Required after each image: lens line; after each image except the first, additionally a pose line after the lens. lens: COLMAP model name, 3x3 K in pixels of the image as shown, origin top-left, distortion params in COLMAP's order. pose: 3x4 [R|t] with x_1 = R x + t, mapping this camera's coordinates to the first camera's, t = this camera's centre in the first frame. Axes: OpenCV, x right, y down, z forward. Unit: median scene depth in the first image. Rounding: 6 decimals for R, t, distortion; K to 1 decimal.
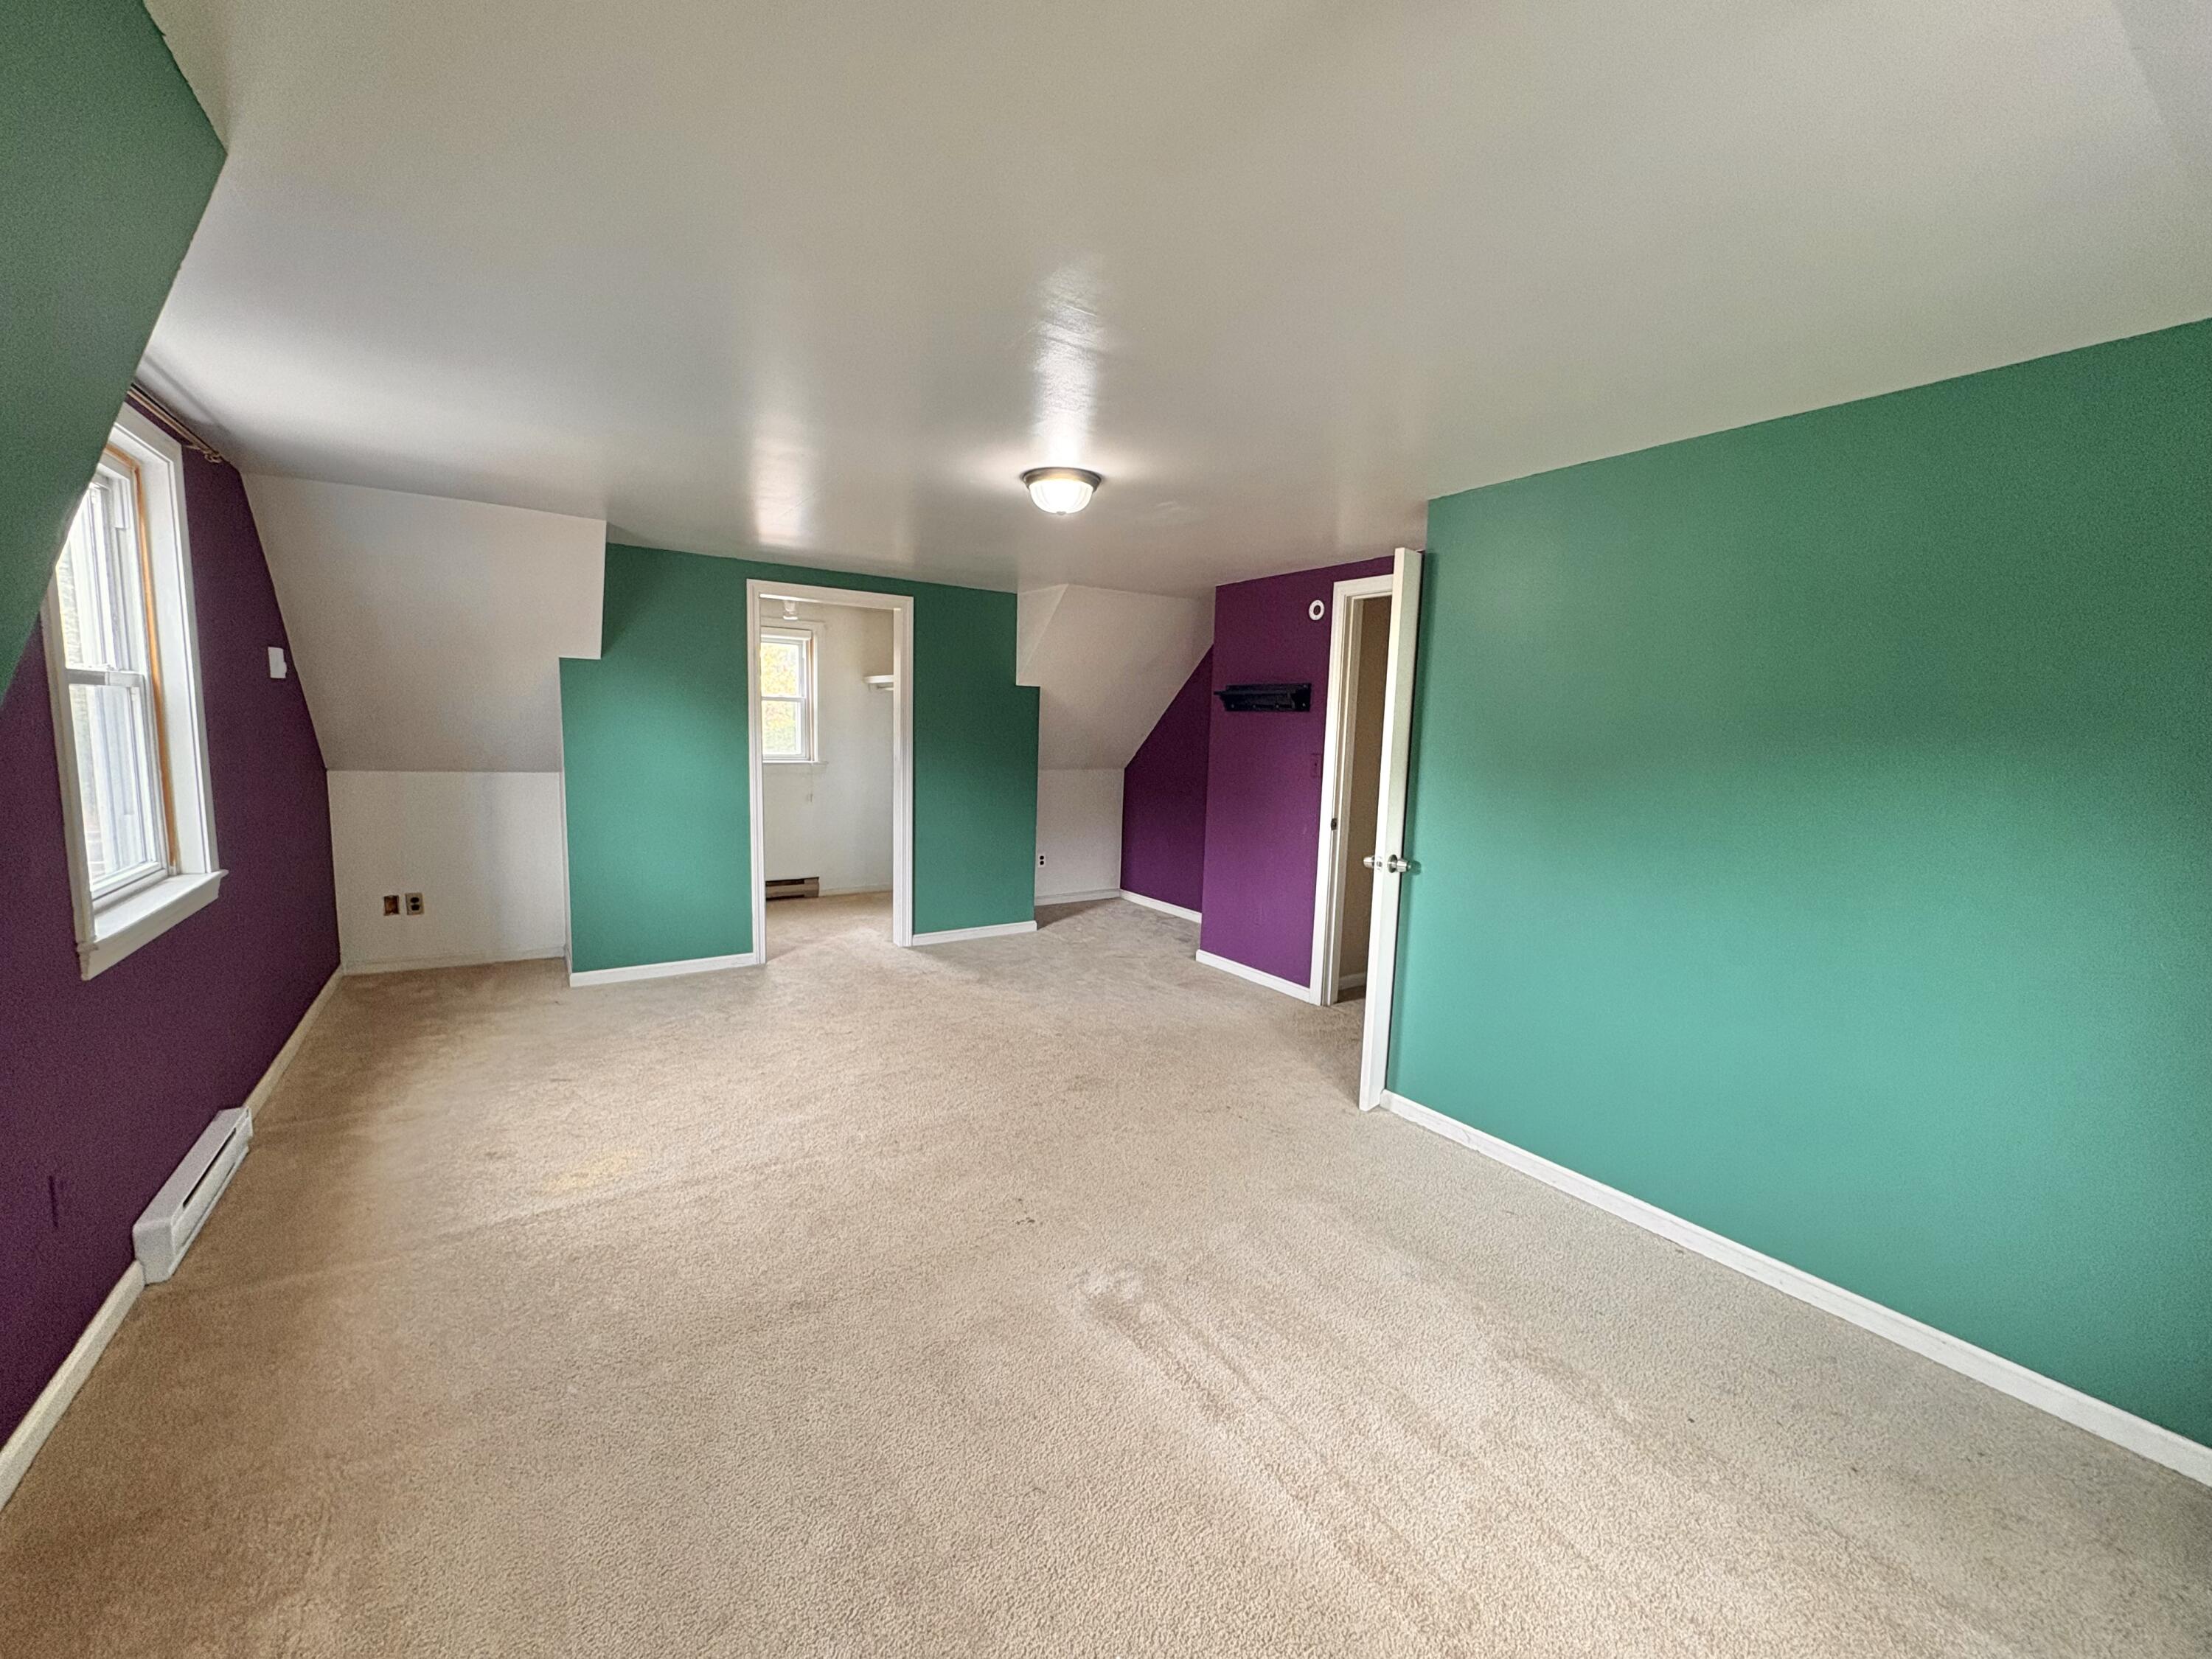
lens RADIAL K [[881.2, 0, 1106.0], [0, 881.2, 829.5], [0, 0, 1]] dist [-0.001021, 0.000430]
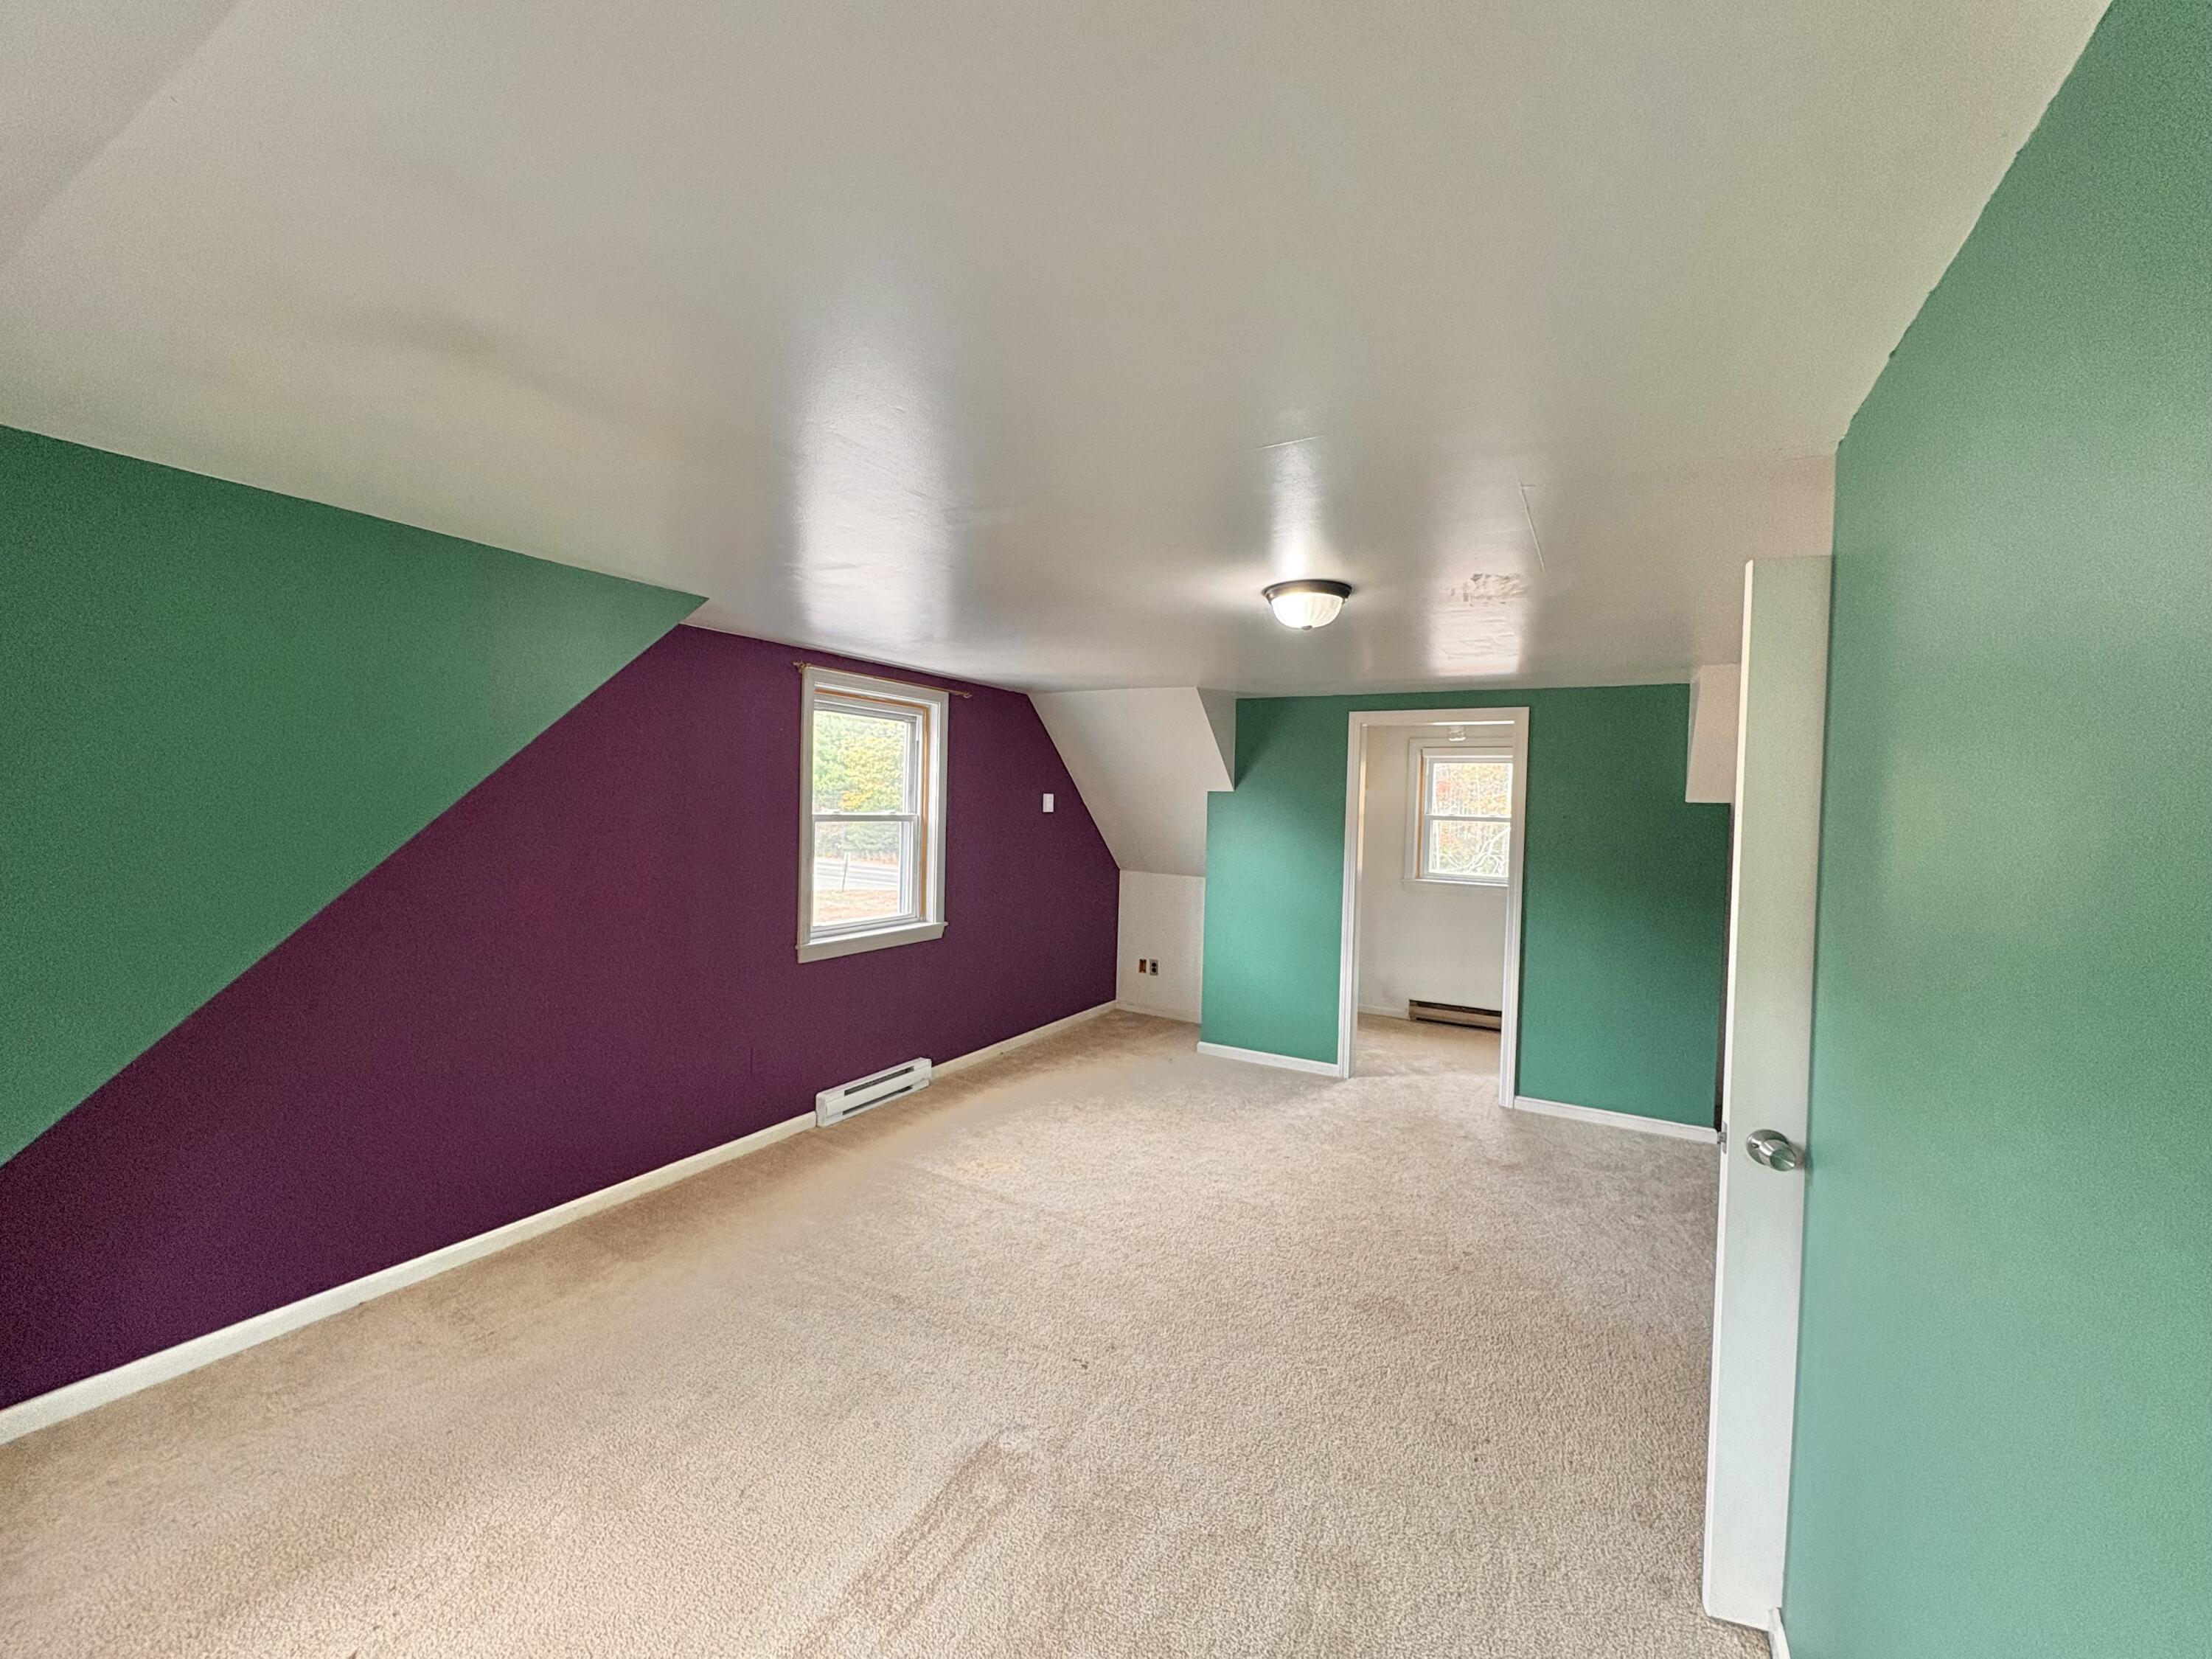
lens RADIAL K [[881.2, 0, 1106.0], [0, 881.2, 829.5], [0, 0, 1]] dist [-0.001021, 0.000430]
pose [[0.446338, 0.007674, -0.894831, 0.456286], [-0.121675, 0.991197, -0.052190, -0.053531], [0.886554, 0.132173, 0.443343, 0.298289]]
